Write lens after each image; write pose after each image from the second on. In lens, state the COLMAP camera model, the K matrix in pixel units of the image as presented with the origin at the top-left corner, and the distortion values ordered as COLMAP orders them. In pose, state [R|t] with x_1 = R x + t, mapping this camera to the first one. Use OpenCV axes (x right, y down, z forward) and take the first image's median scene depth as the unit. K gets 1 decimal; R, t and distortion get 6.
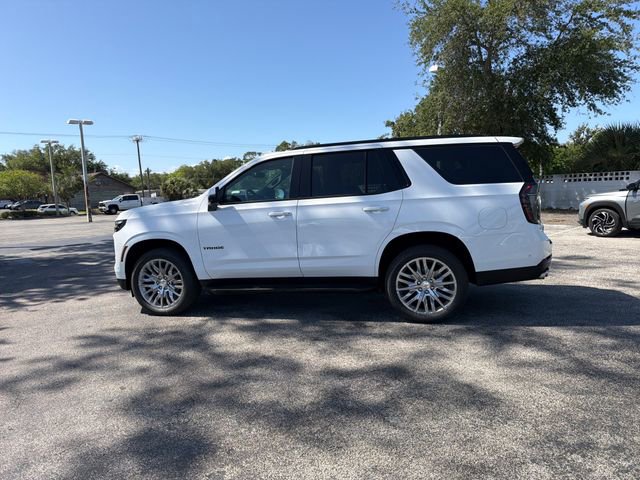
lens RADIAL K [[451.6, 0, 319.3], [0, 451.6, 241.7], [0, 0, 1]] dist [0.063312, -0.073247]
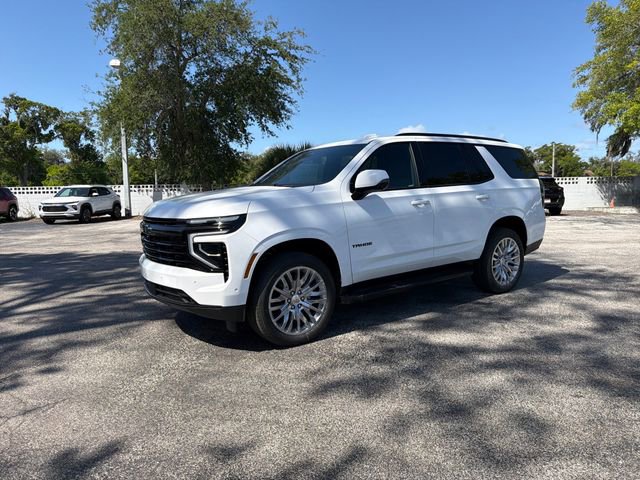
lens RADIAL K [[449.7, 0, 320.0], [0, 449.7, 240.0], [0, 0, 1]] dist [0.067196, -0.088220]
pose [[0.647615, -0.058548, 0.759715, -0.911847], [0.078101, 0.996893, 0.010249, -0.009042], [-0.757955, 0.052698, 0.650175, 0.532934]]
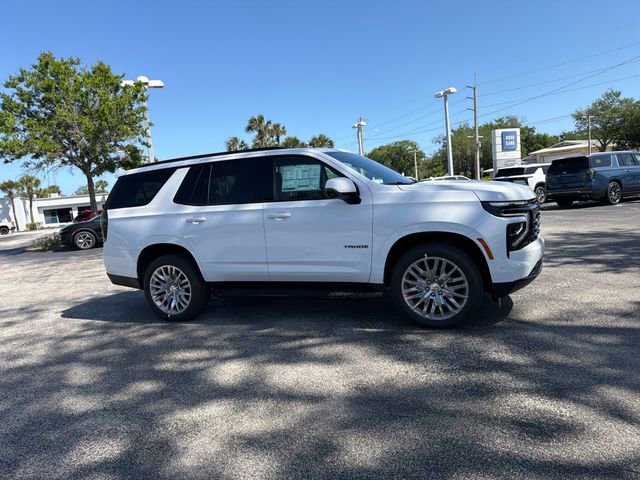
lens RADIAL K [[452.1, 0, 318.2], [0, 452.1, 238.3], [0, 0, 1]] dist [0.094417, -0.142157]
pose [[-0.981931, 0.118245, 0.147751, -0.197169], [0.146953, 0.968374, 0.201636, -0.232717], [-0.119236, 0.219705, -0.968252, 2.235610]]
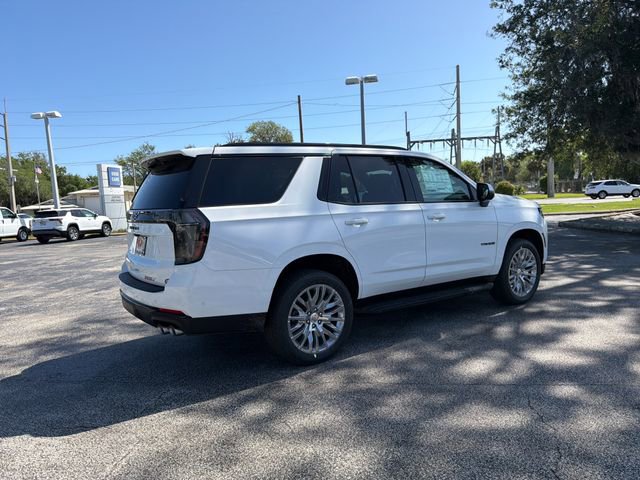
lens RADIAL K [[449.7, 0, 320.0], [0, 449.7, 240.0], [0, 0, 1]] dist [0.067196, -0.088220]
pose [[-0.658038, 0.140816, -0.739700, 0.850265], [-0.004871, 0.981541, 0.191189, -0.230539], [0.752969, 0.129413, -0.645206, 1.758691]]
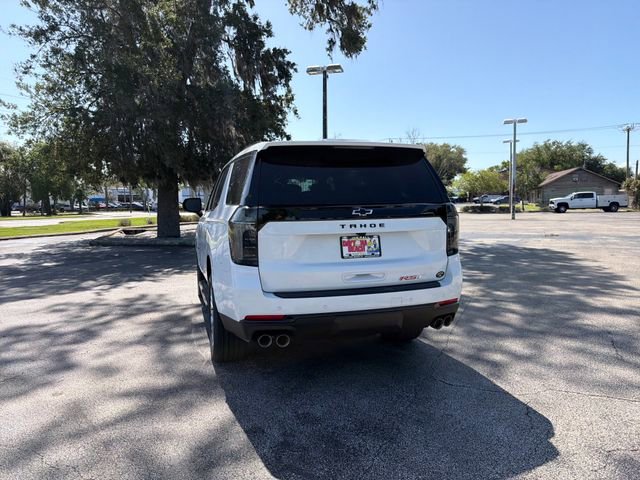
lens RADIAL K [[454.1, 0, 316.8], [0, 454.1, 248.9], [0, 0, 1]] dist [0.067086, -0.095061]
pose [[0.513735, 0.118715, -0.849696, 0.990936], [-0.096570, 0.992088, 0.080222, -0.114465], [0.852497, 0.040842, 0.521134, 0.636193]]
